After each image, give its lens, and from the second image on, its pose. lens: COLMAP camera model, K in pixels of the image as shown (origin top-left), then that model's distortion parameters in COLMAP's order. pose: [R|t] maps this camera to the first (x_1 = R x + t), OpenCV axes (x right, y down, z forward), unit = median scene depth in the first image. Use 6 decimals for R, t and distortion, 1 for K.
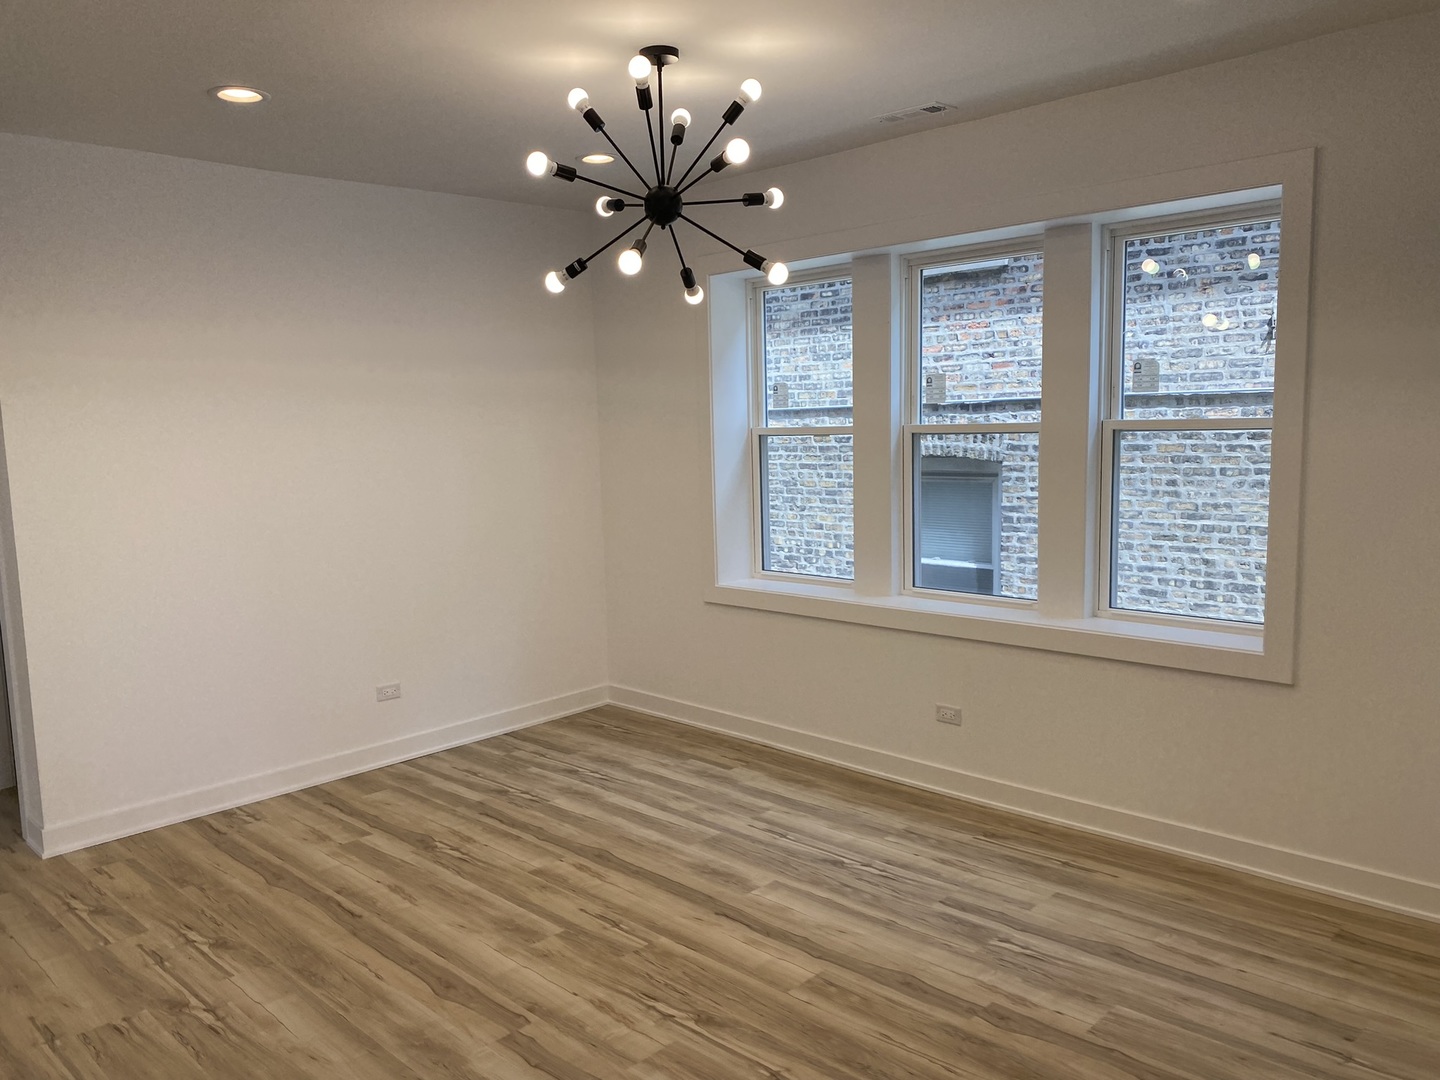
lens RADIAL K [[1086.1, 0, 686.7], [0, 1086.1, 558.5], [0, 0, 1]] dist [0.042882, -0.003910]
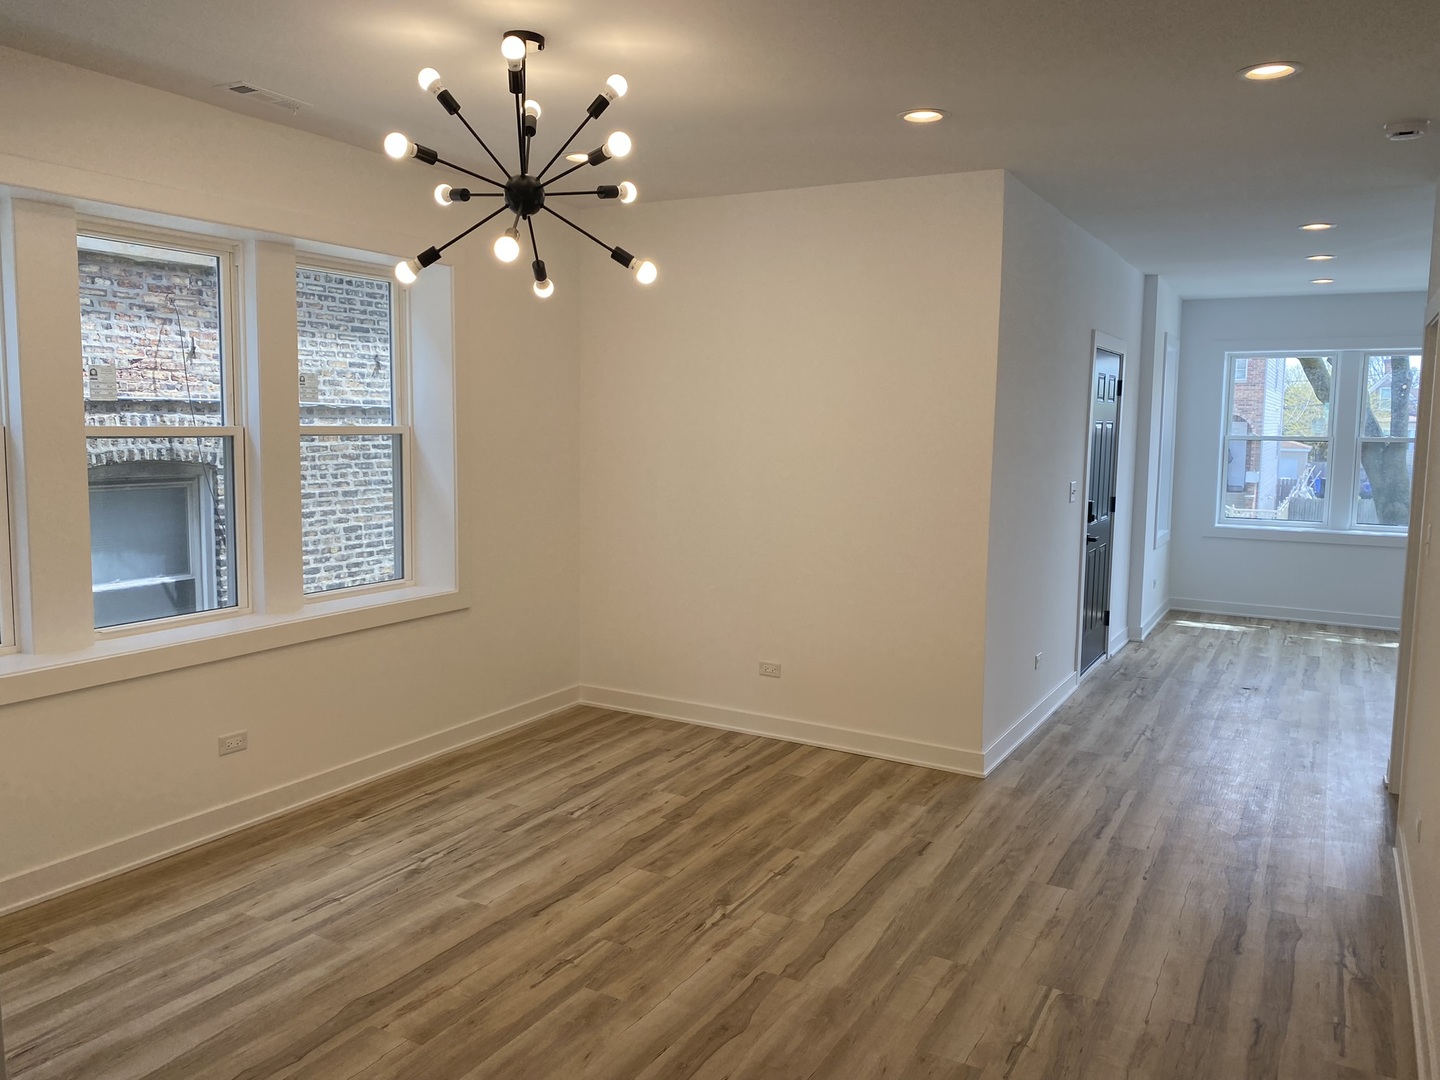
lens RADIAL K [[1086.1, 0, 719.5], [0, 1086.1, 537.6], [0, 0, 1]] dist [0.042882, -0.003910]
pose [[-0.262552, -0.076360, 0.961892, -0.898351], [0.126974, 0.985461, 0.112889, -0.095208], [-0.956527, 0.151774, -0.249039, 0.993269]]
